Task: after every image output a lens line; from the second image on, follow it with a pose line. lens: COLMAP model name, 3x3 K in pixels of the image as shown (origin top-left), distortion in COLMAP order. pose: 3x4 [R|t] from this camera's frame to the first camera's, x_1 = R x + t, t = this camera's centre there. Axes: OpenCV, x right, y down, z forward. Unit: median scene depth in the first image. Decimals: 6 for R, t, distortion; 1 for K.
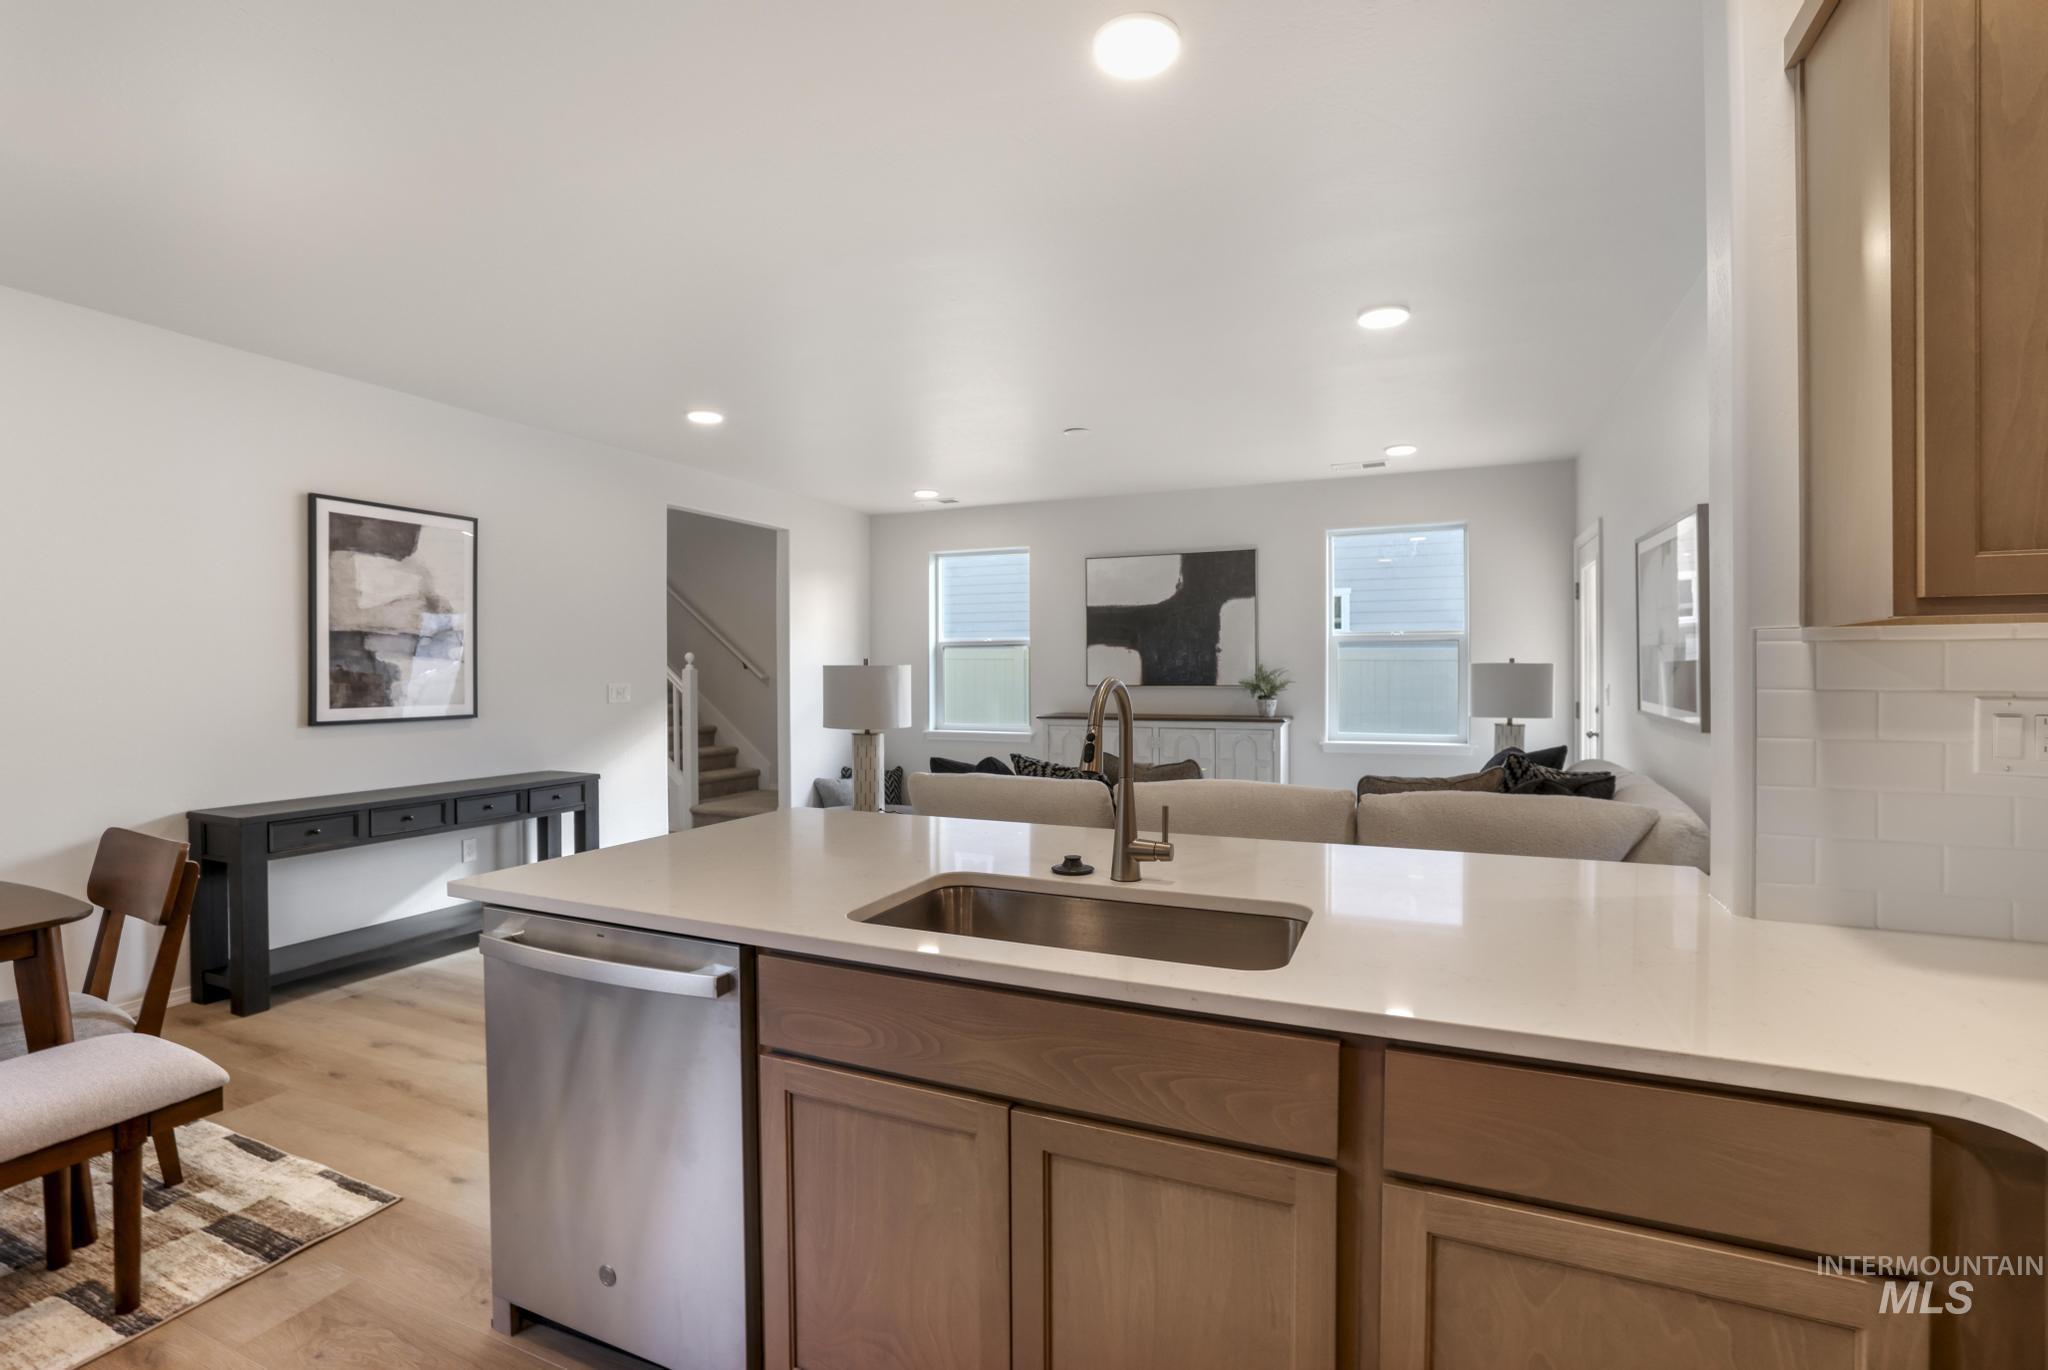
lens RADIAL K [[892.8, 0, 1029.2], [0, 892.8, 680.7], [0, 0, 1]] dist [-0.024271, 0.009607]
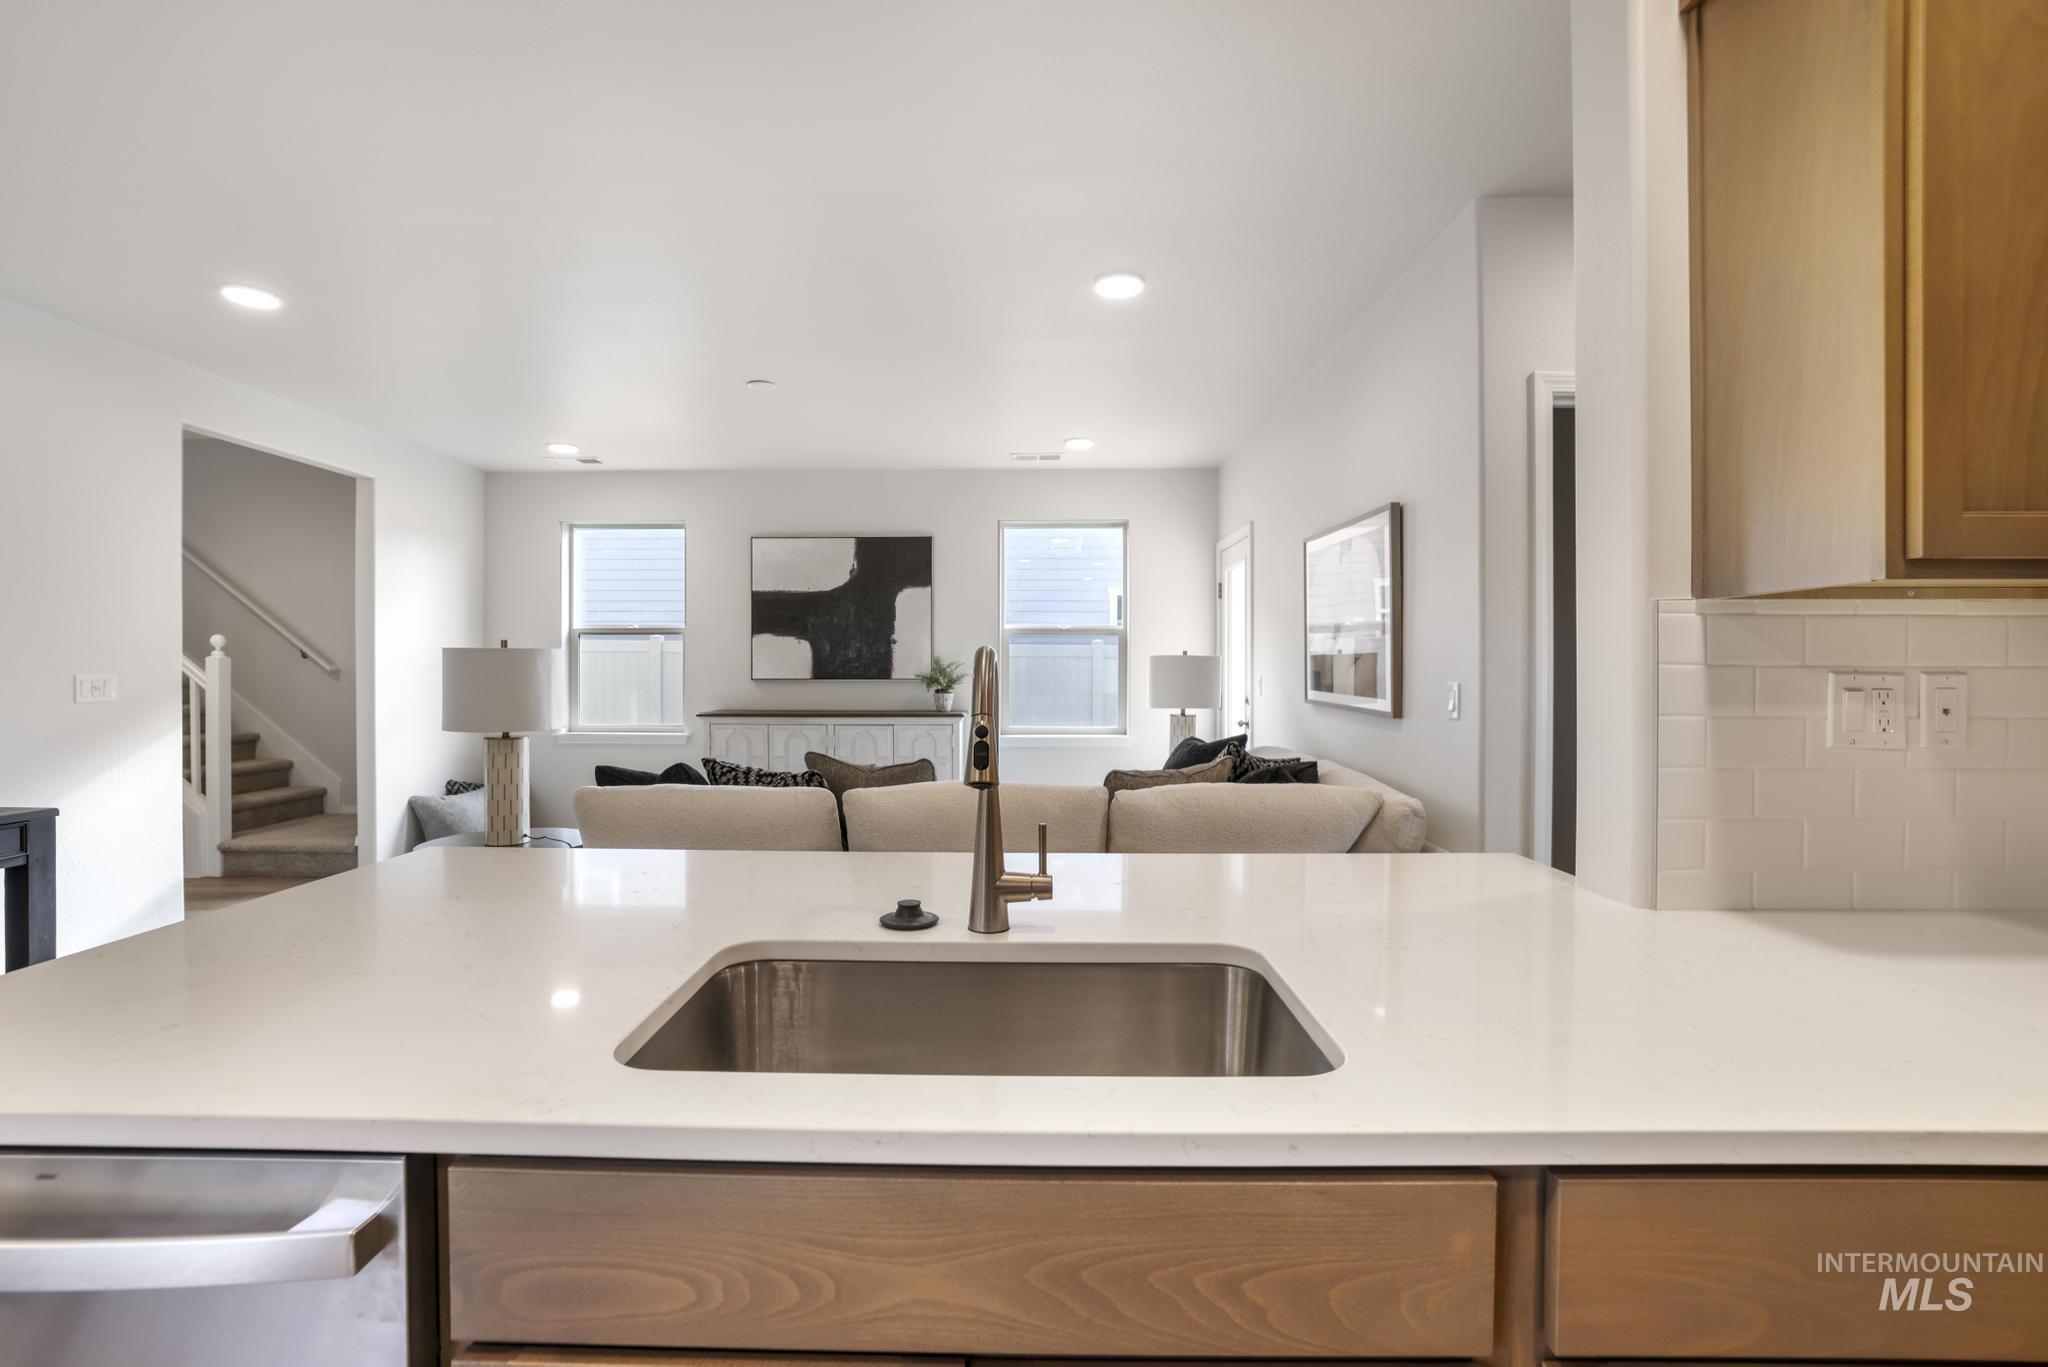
lens RADIAL K [[892.8, 0, 975.9], [0, 892.8, 674.2], [0, 0, 1]] dist [-0.024271, 0.009607]
pose [[0.937487, -0.000551, 0.348020, -0.067258], [0.002149, 0.999989, -0.004203, 0.008521], [-0.348014, 0.004688, 0.937478, 0.141749]]
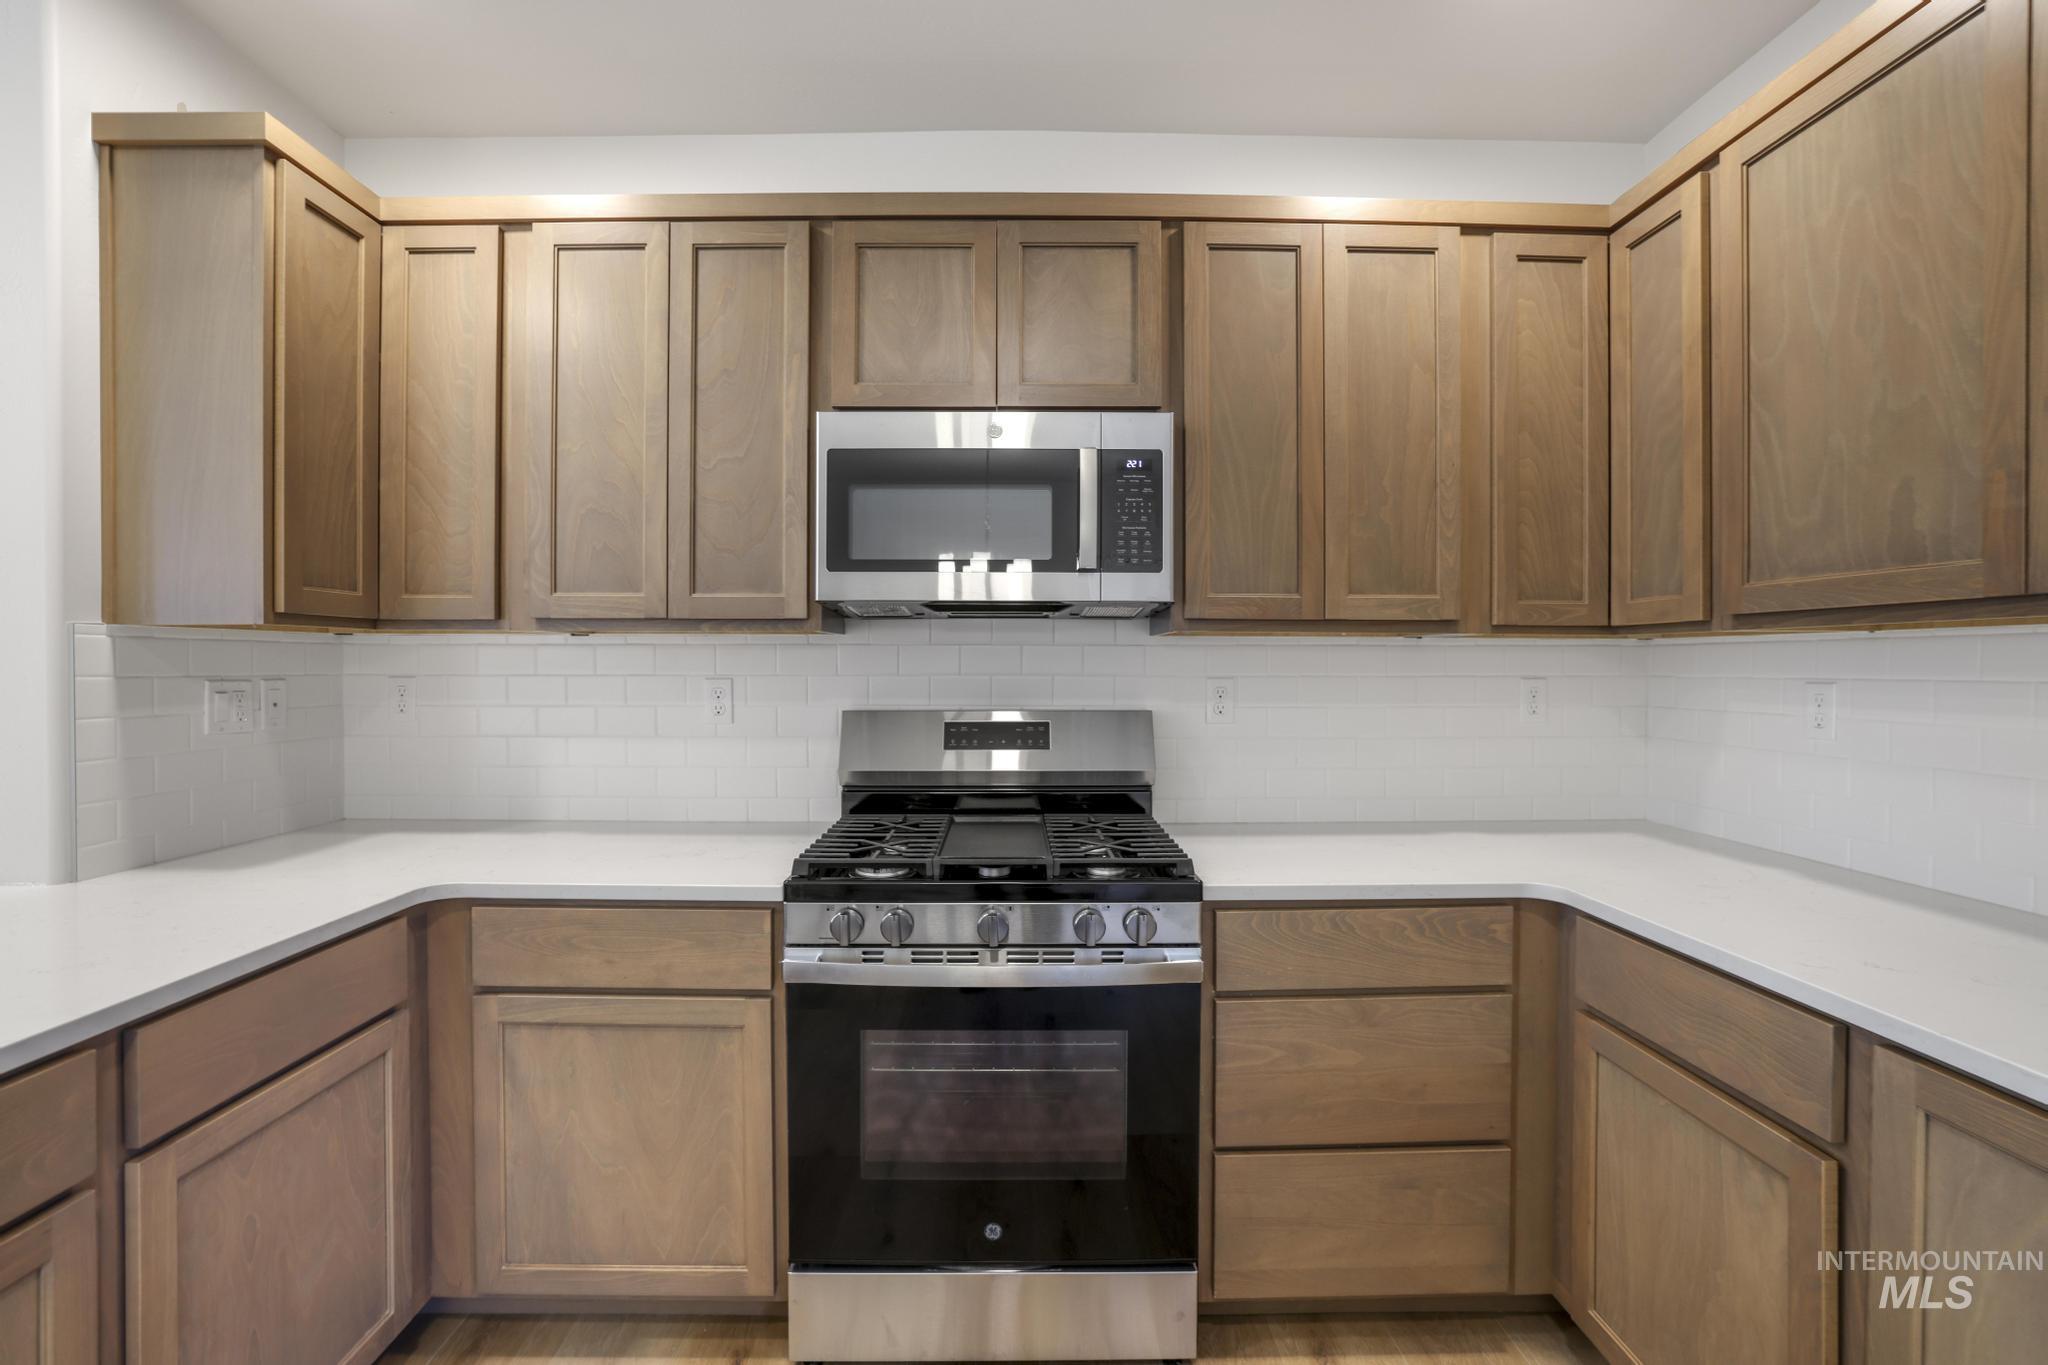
lens RADIAL K [[892.8, 0, 1025.5], [0, 892.8, 666.8], [0, 0, 1]] dist [-0.024271, 0.009607]
pose [[-0.386677, -0.001356, 0.922214, -0.252529], [0.010619, 0.999926, 0.005923, 0.001223], [-0.922154, 0.012084, -0.386634, 0.121341]]
